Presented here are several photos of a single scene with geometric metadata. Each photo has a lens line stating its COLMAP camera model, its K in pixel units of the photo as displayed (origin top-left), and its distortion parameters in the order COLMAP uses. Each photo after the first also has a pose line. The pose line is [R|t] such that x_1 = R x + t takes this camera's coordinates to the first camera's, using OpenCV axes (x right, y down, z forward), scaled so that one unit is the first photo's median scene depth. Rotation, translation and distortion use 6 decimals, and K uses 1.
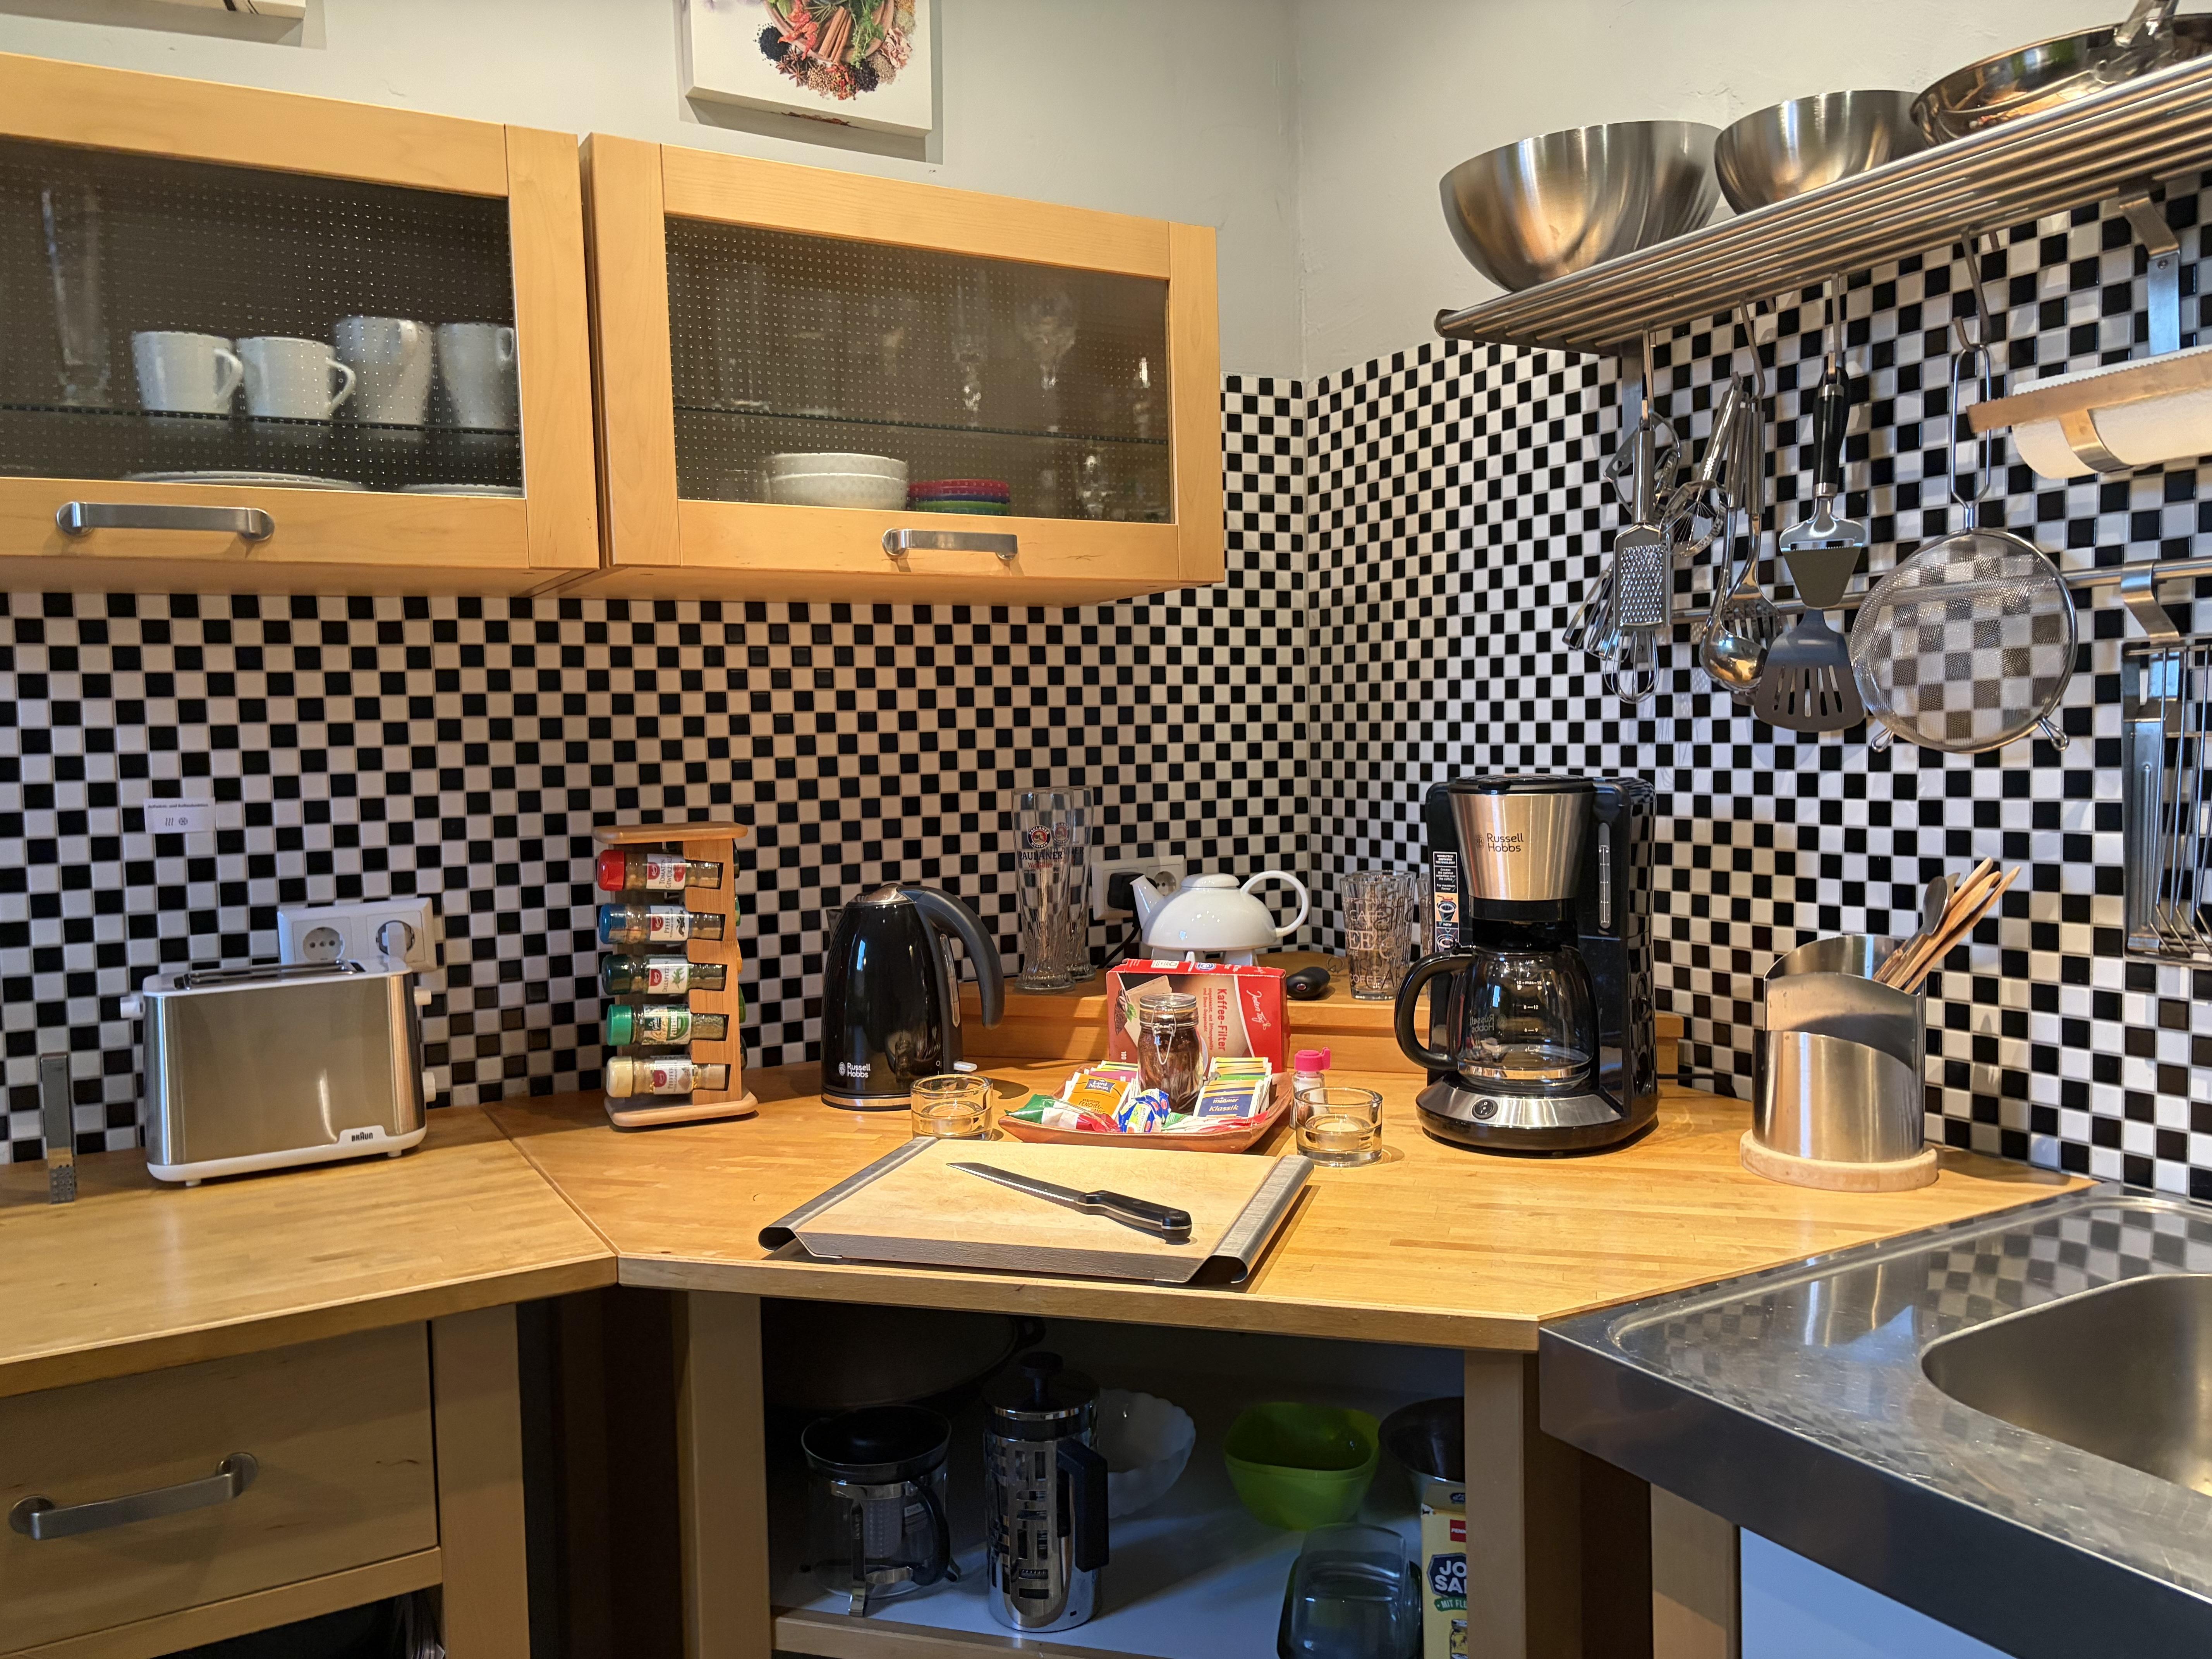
lens RADIAL K [[1661.6, 0, 1119.2], [0, 1661.6, 831.1], [0, 0, 1]] dist [0.038168, -0.033872]
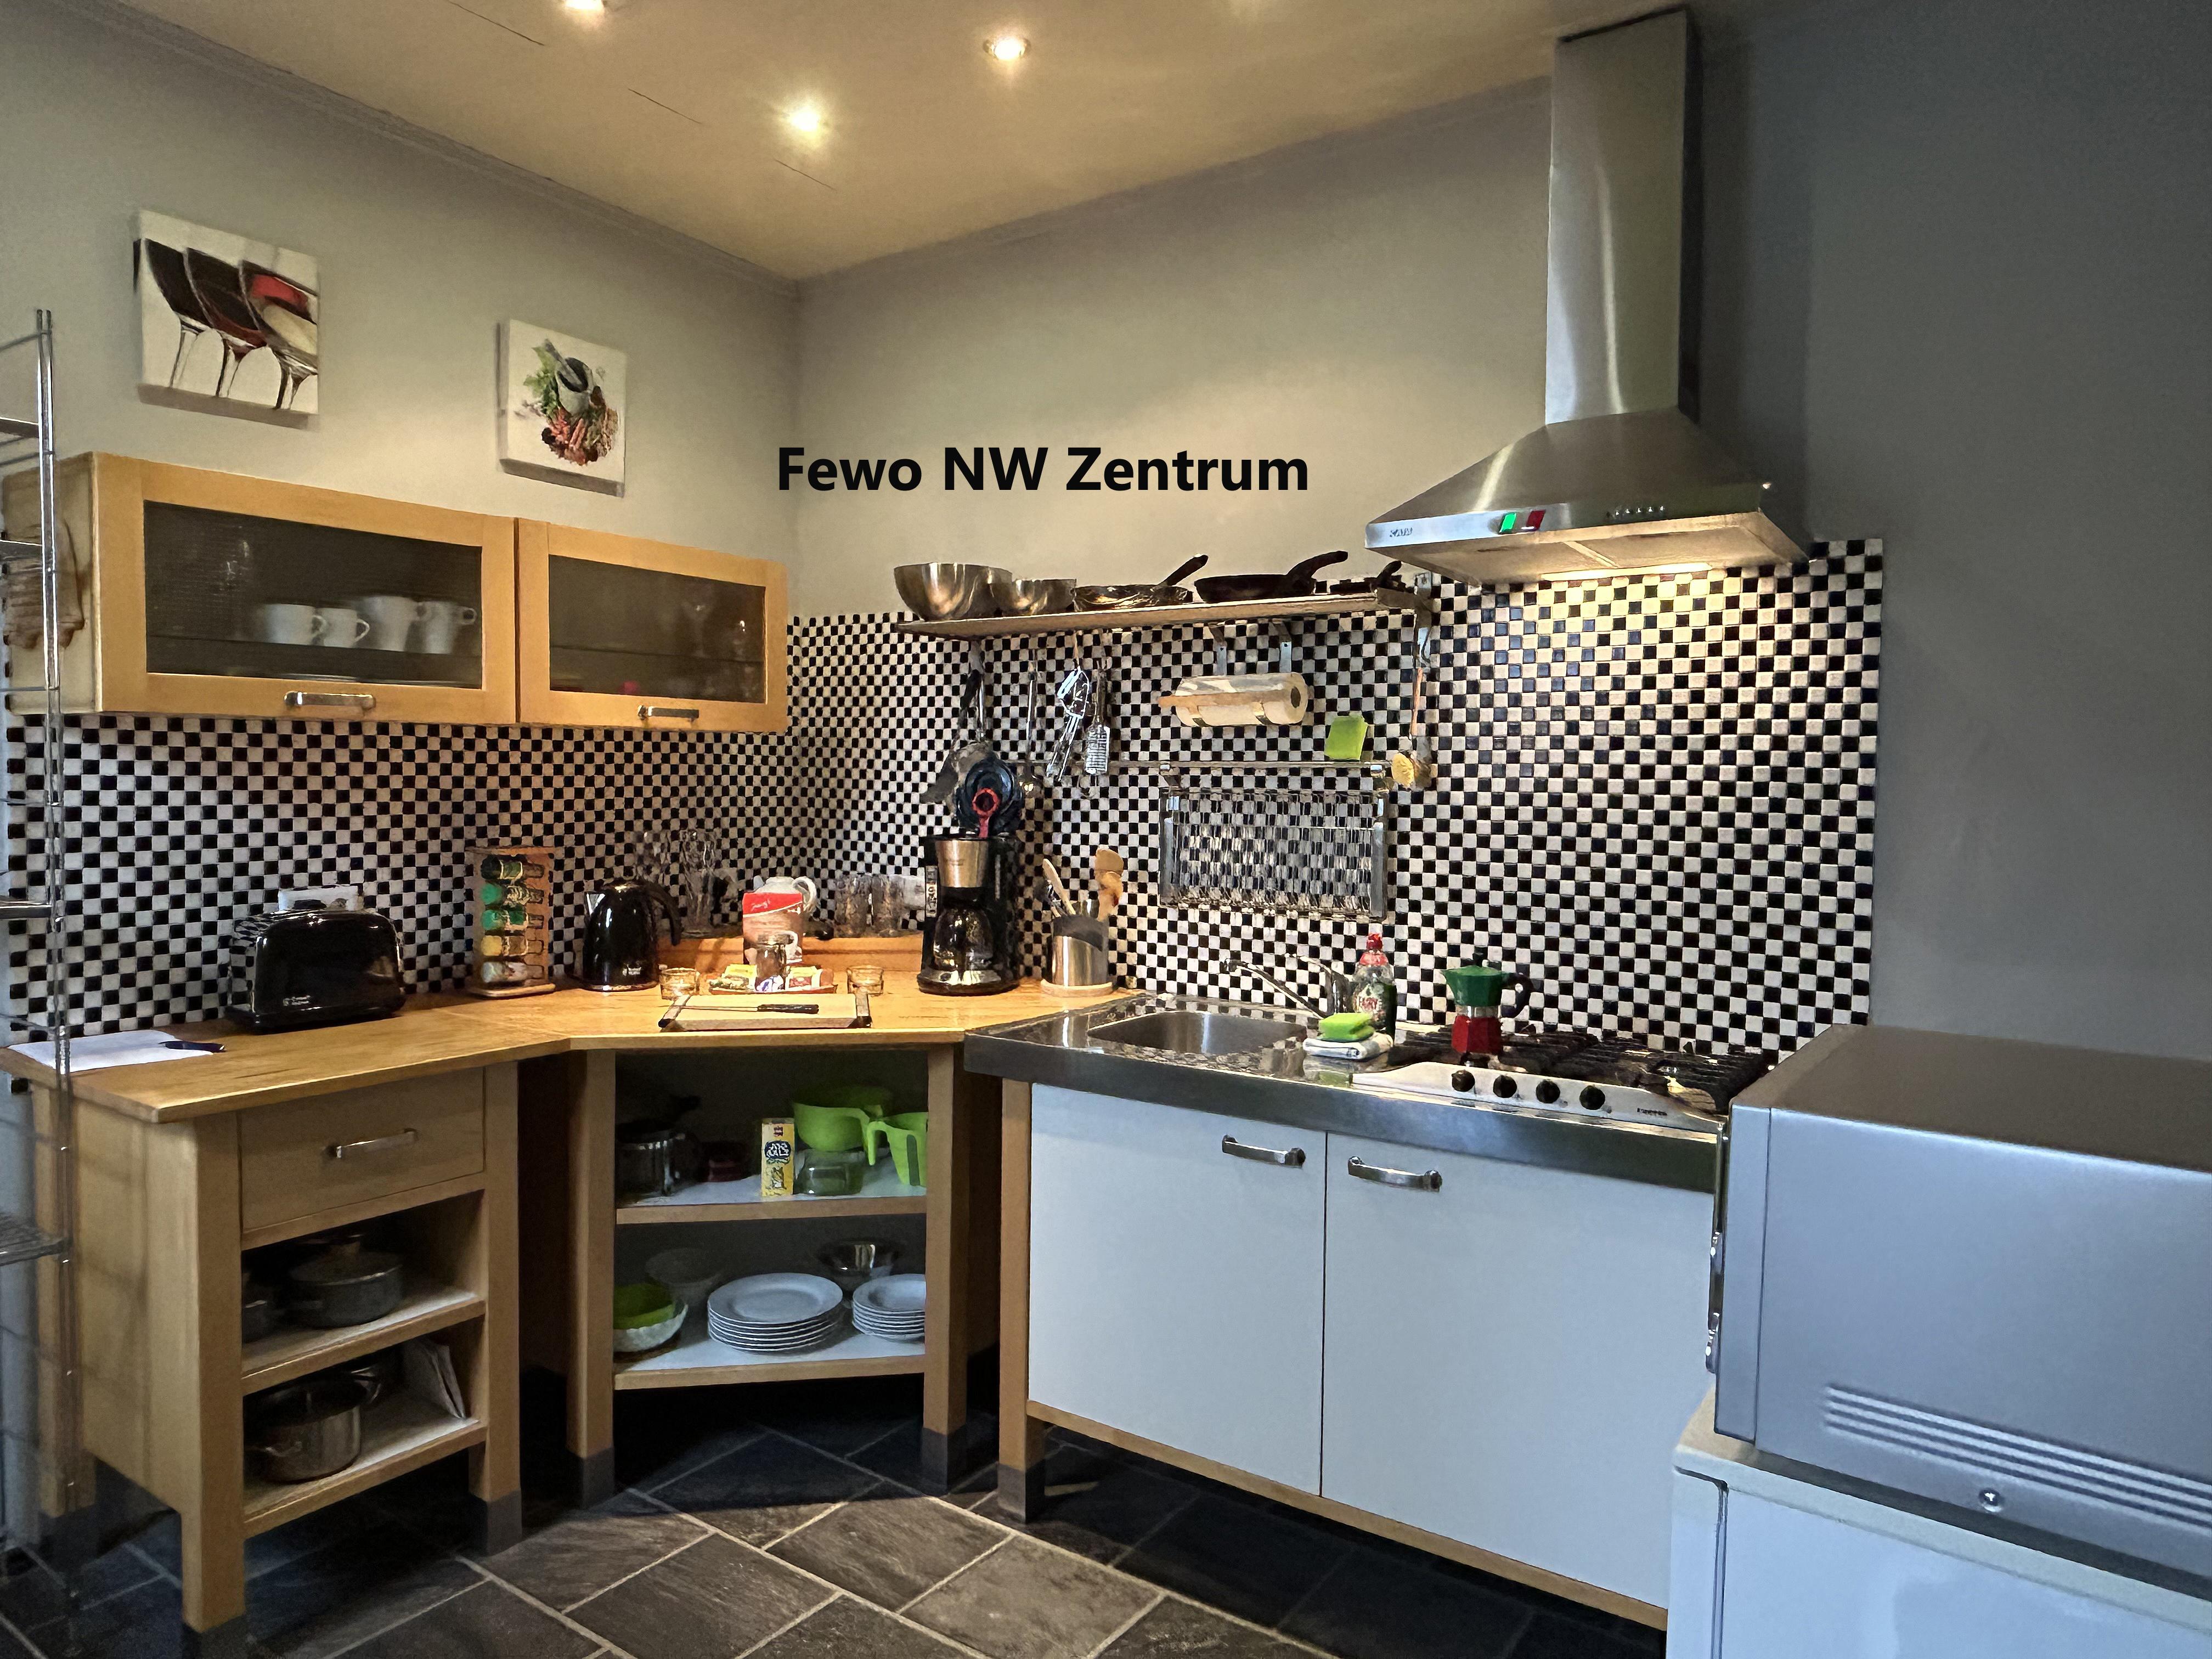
lens RADIAL K [[1394.5, 0, 1095.6], [0, 1394.5, 824.0], [0, 0, 1]] dist [0.000873, -0.008996]
pose [[0.902172, 0.020914, 0.430869, -0.383445], [-0.010804, 0.999606, -0.025898, 0.002911], [-0.431241, 0.018709, 0.902043, -0.822872]]
